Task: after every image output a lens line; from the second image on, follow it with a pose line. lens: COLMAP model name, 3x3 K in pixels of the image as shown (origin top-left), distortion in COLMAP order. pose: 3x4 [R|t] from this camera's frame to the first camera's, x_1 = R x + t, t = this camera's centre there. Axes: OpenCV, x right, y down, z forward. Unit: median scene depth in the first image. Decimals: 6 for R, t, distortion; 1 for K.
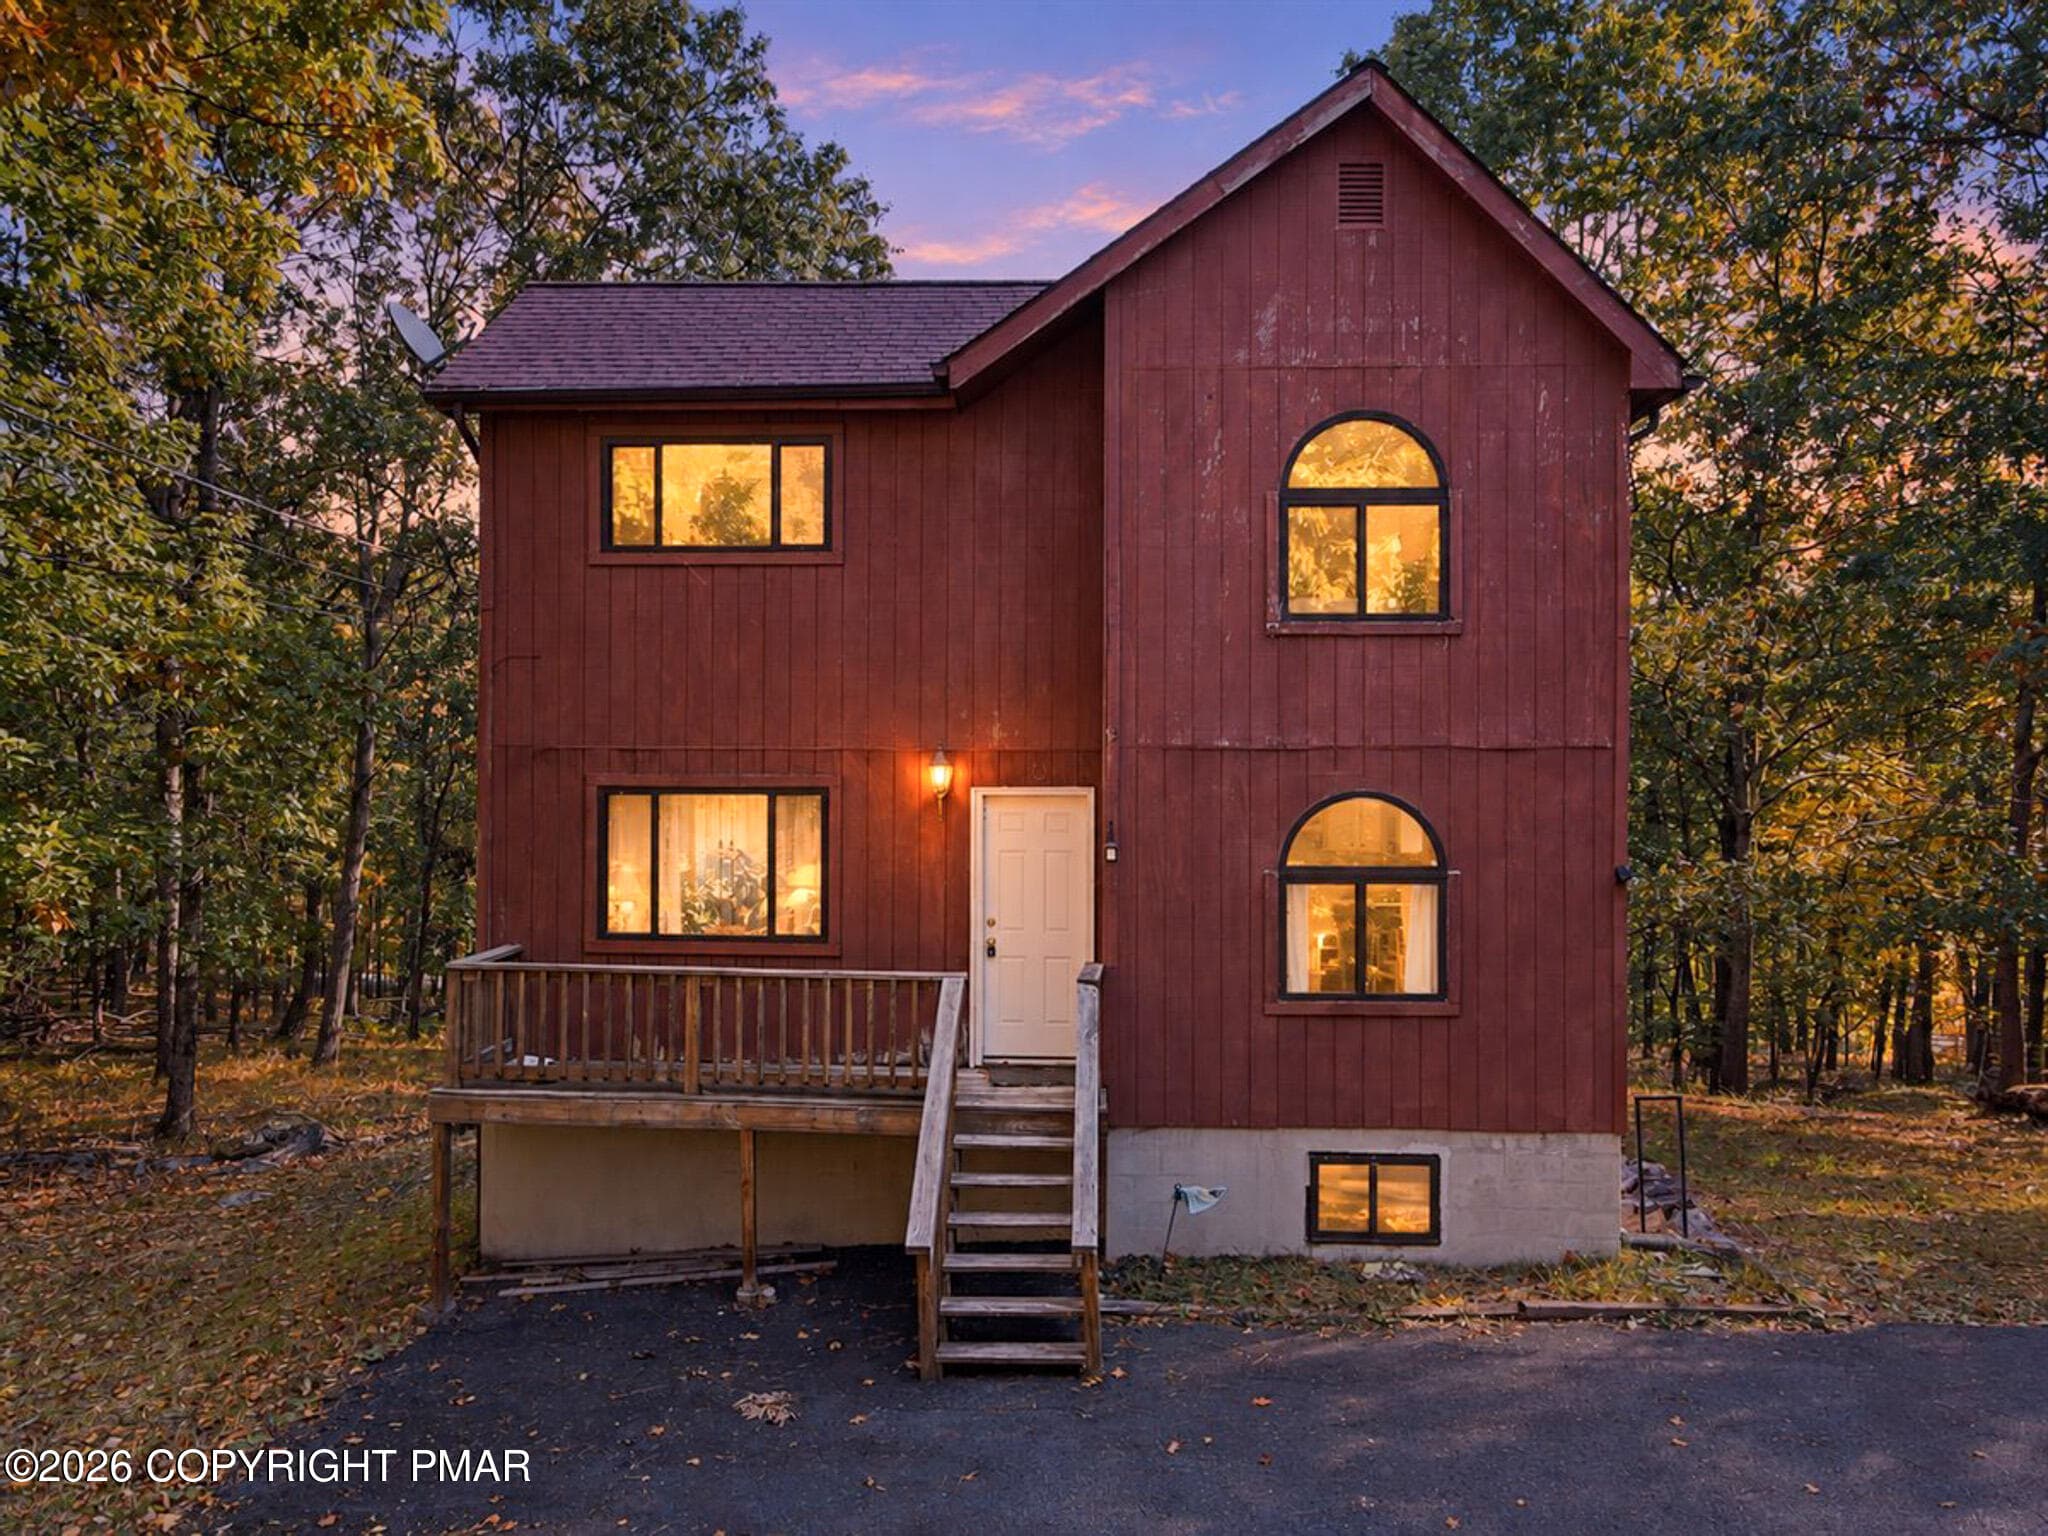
lens RADIAL K [[1559.1, 0, 1024.0], [0, 1559.1, 768.0], [0, 0, 1]] dist [-0.004149, -0.001451]
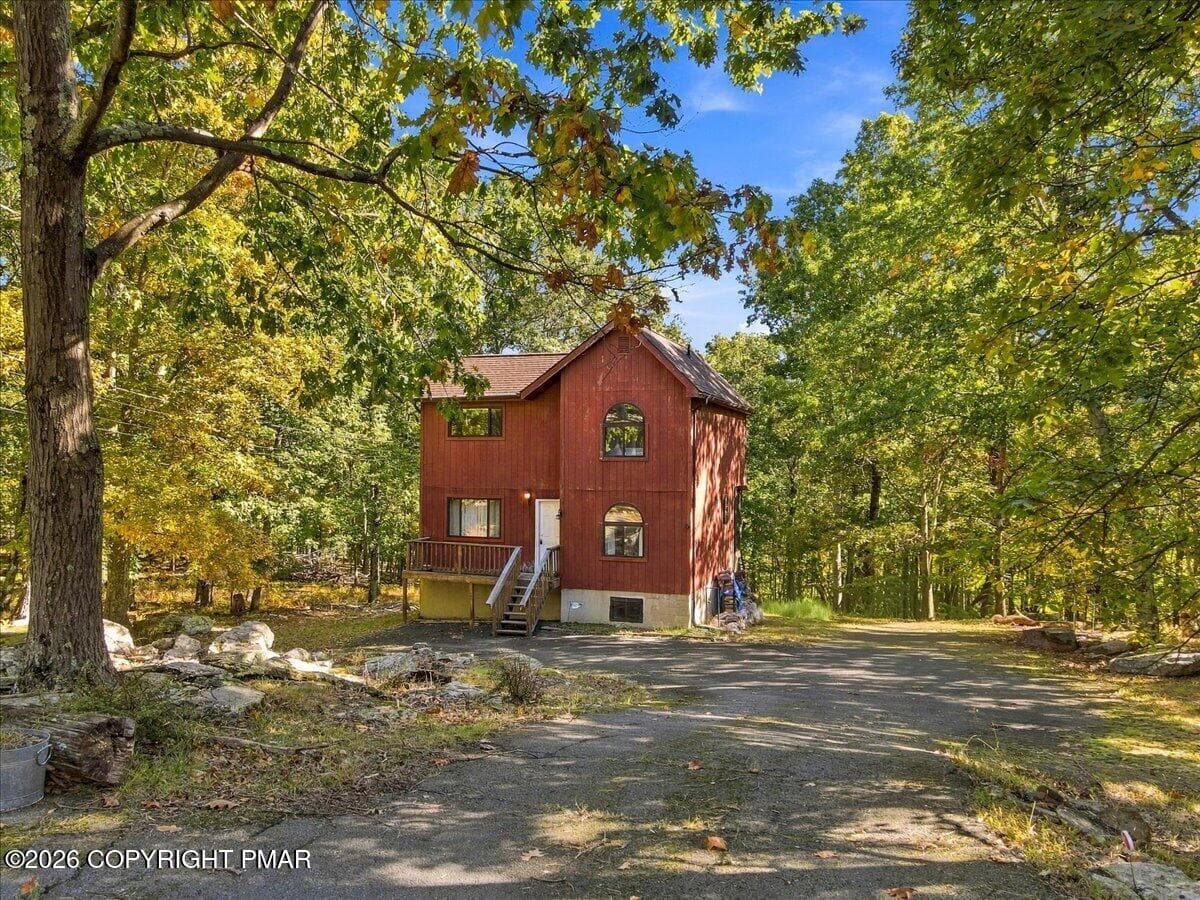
lens RADIAL K [[913.5, 0, 600.0], [0, 913.5, 450.0], [0, 0, 1]] dist [-0.004149, -0.001451]
pose [[0.955560, 0.000739, -0.294794, 0.813536], [-0.006465, 0.999809, -0.018450, -0.070259], [0.294724, 0.019536, 0.955383, -1.135348]]
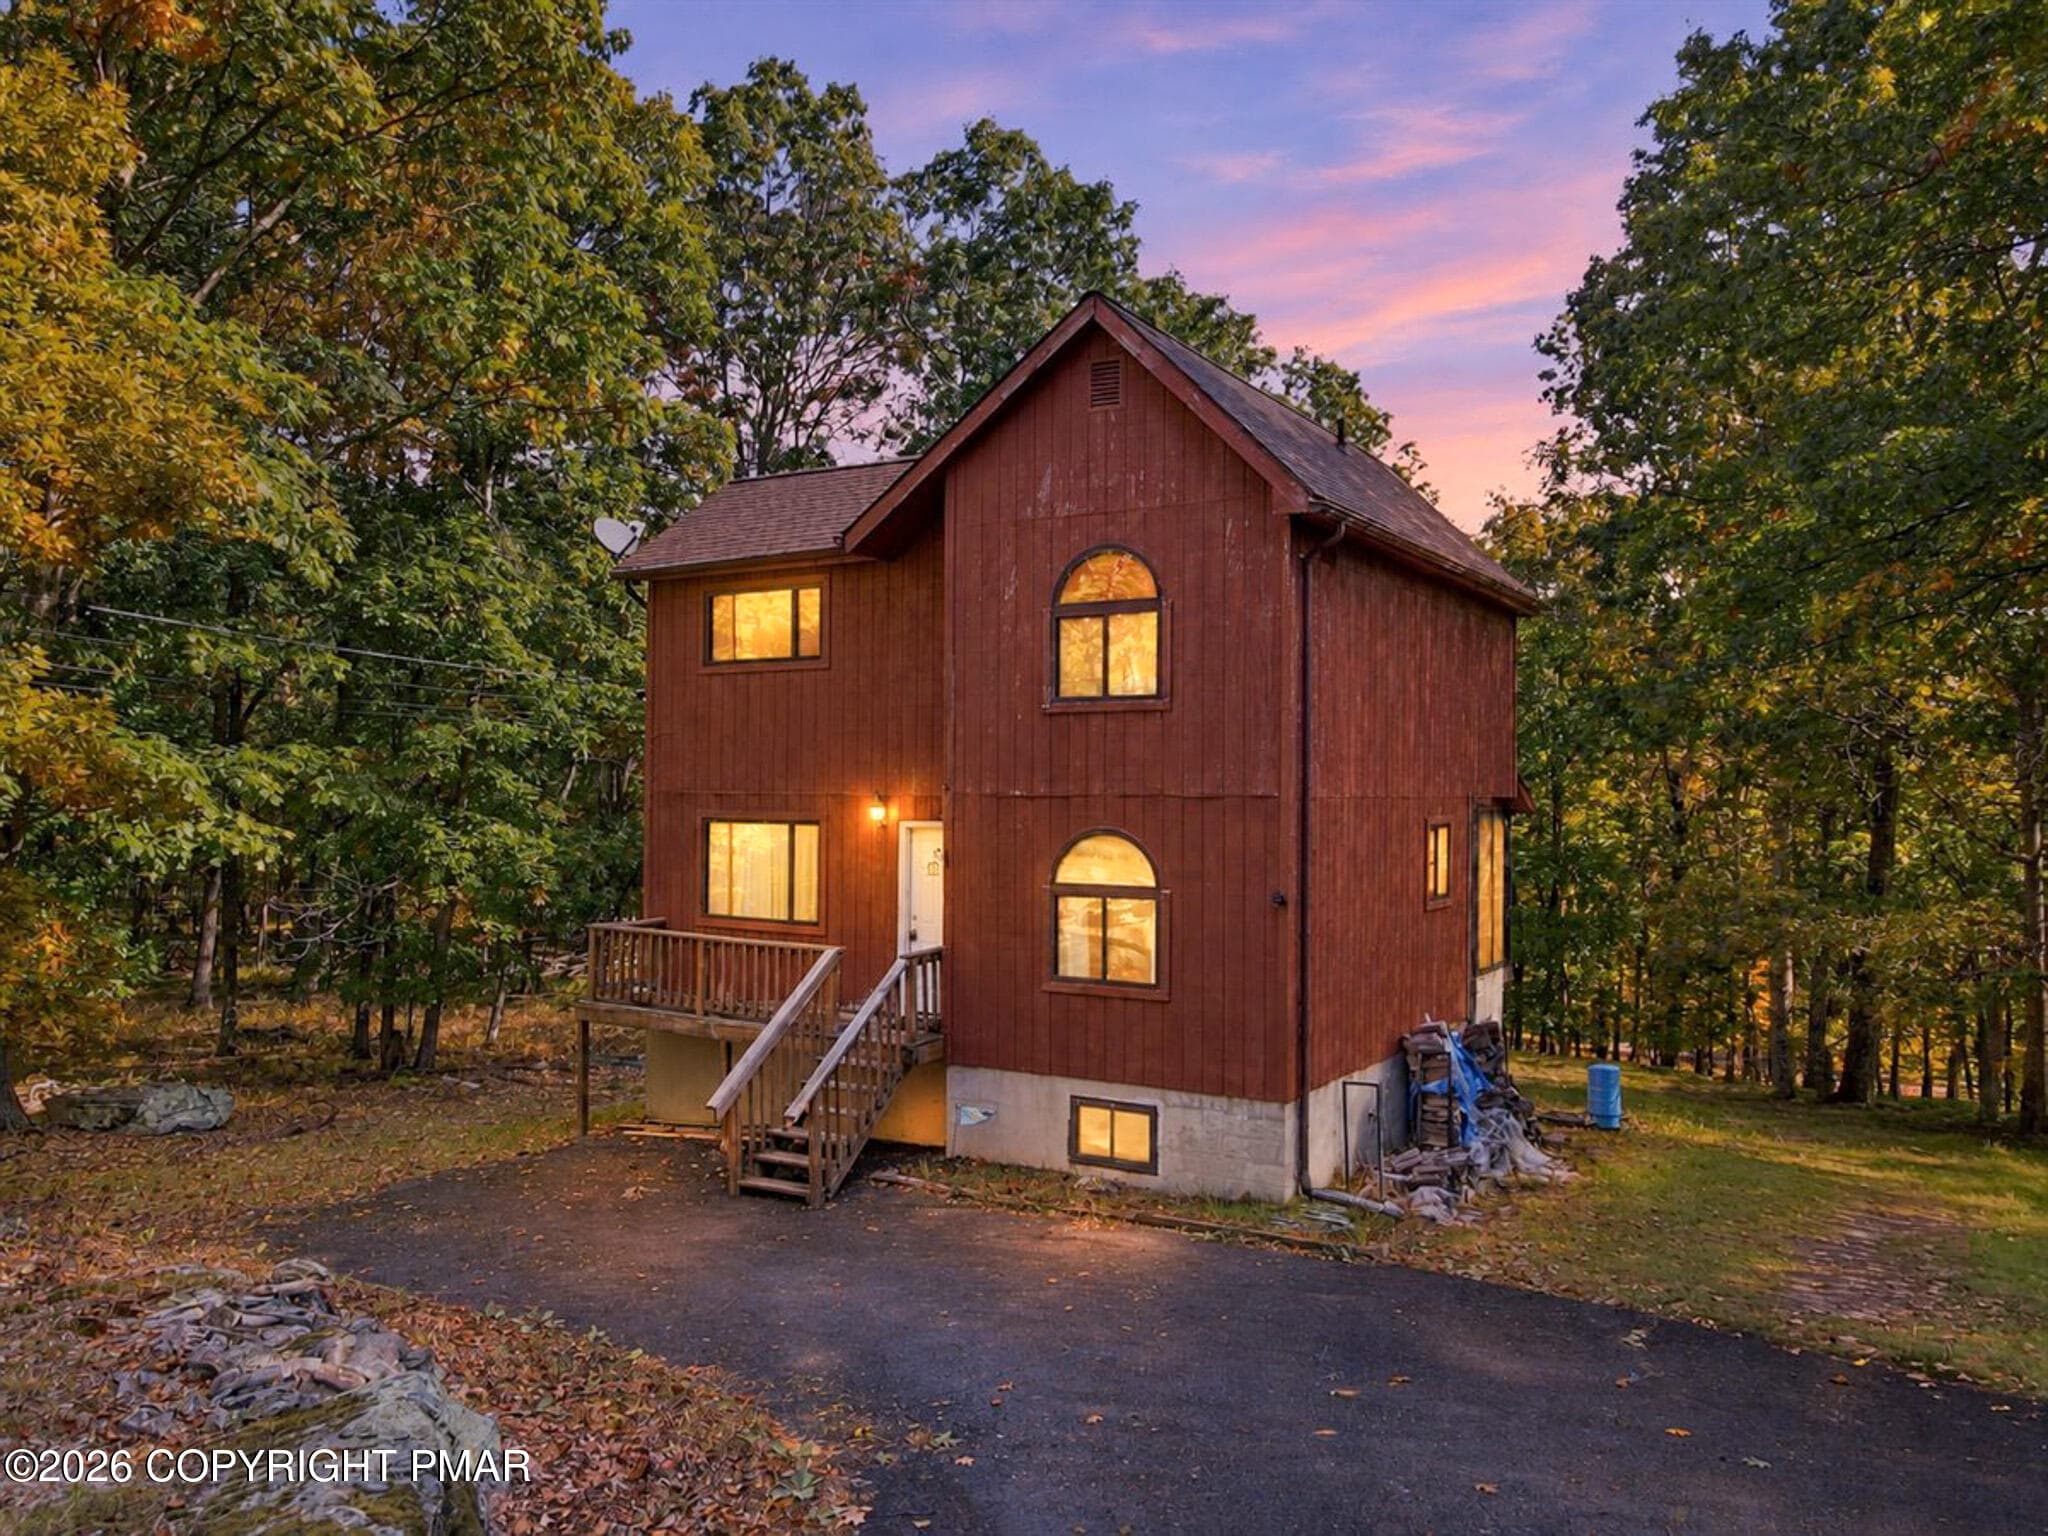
lens RADIAL K [[1551.7, 0, 1024.0], [0, 1551.7, 768.0], [0, 0, 1]] dist [0.090464, 0.001021]
pose [[0.879226, -0.002976, -0.476396, 0.789584], [-0.005884, 0.999836, -0.017105, -0.013745], [0.476369, 0.017842, 0.879064, -0.209108]]
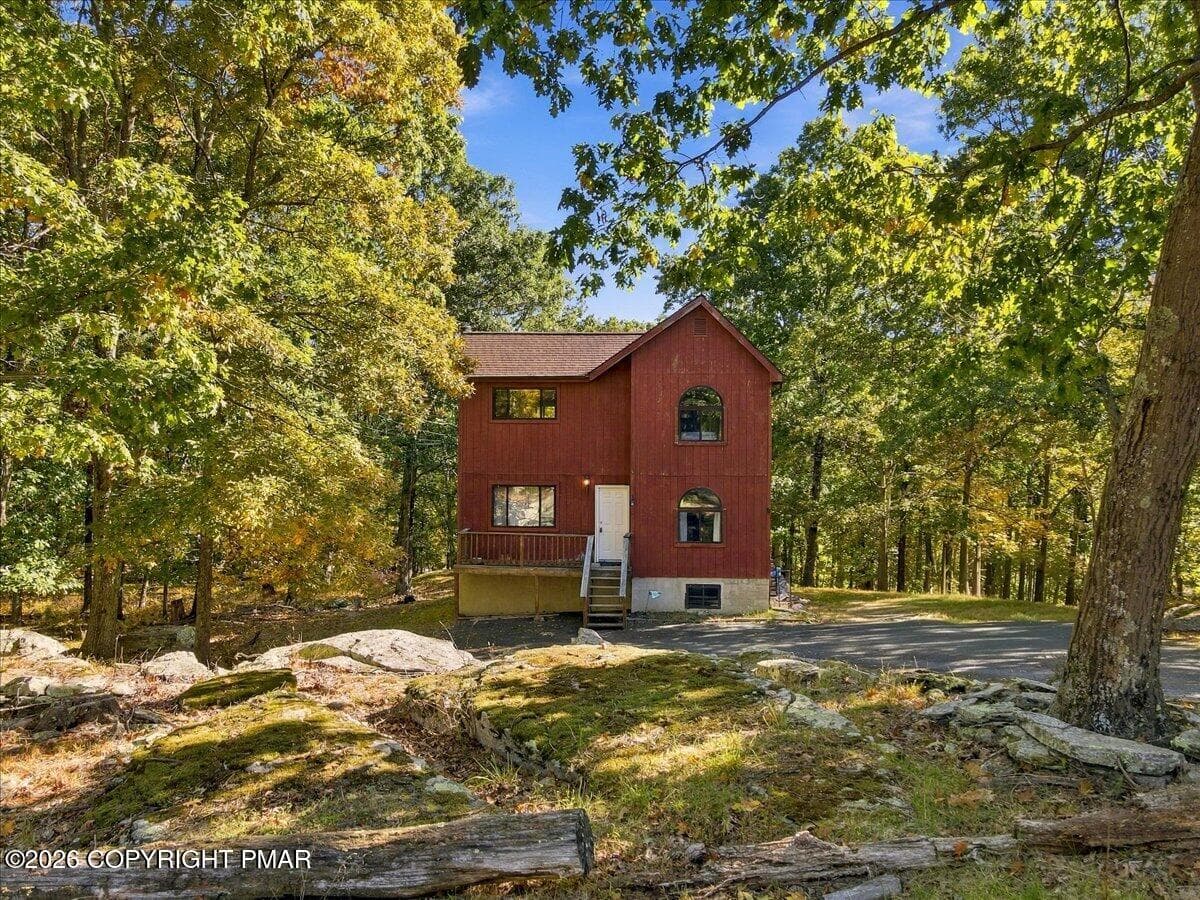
lens RADIAL K [[913.5, 0, 600.0], [0, 913.5, 450.0], [0, 0, 1]] dist [-0.004149, -0.001451]
pose [[0.999773, 0.003316, -0.021047, 0.022513], [-0.003589, 0.999910, -0.012946, -0.044251], [0.021002, 0.013019, 0.999695, -1.182897]]
